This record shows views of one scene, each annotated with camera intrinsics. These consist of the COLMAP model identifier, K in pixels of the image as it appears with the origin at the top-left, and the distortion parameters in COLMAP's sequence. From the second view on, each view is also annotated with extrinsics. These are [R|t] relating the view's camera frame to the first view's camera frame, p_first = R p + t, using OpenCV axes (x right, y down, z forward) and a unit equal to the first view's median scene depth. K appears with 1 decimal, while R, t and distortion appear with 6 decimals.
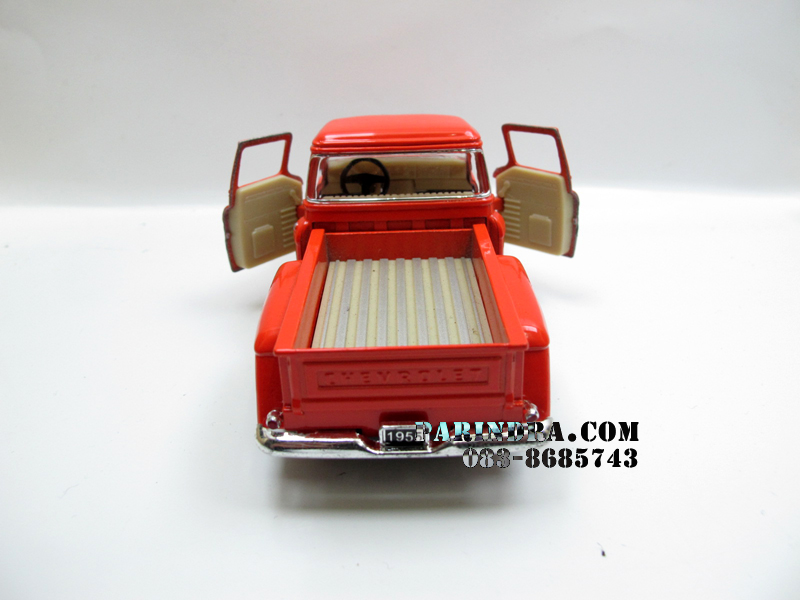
lens RADIAL K [[680.1, 0, 400.0], [0, 680.1, 300.0], [0, 0, 1]] dist [-0.186783, 0.008544]
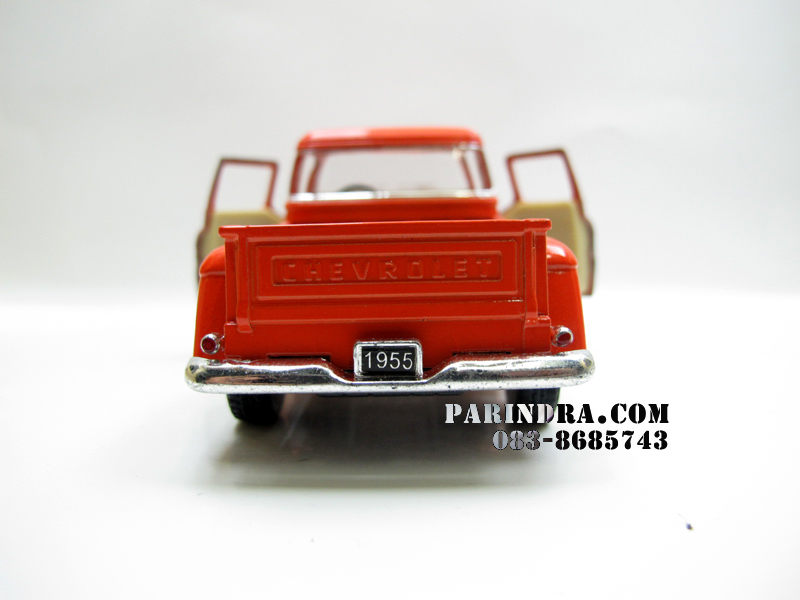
lens RADIAL K [[680.1, 0, 400.0], [0, 680.1, 300.0], [0, 0, 1]] dist [-0.186783, 0.008544]
pose [[0.999934, 0.006045, -0.009734, 0.023625], [-0.009197, 0.930096, -0.367201, 0.375268], [0.006834, 0.367267, 0.930090, 0.281914]]
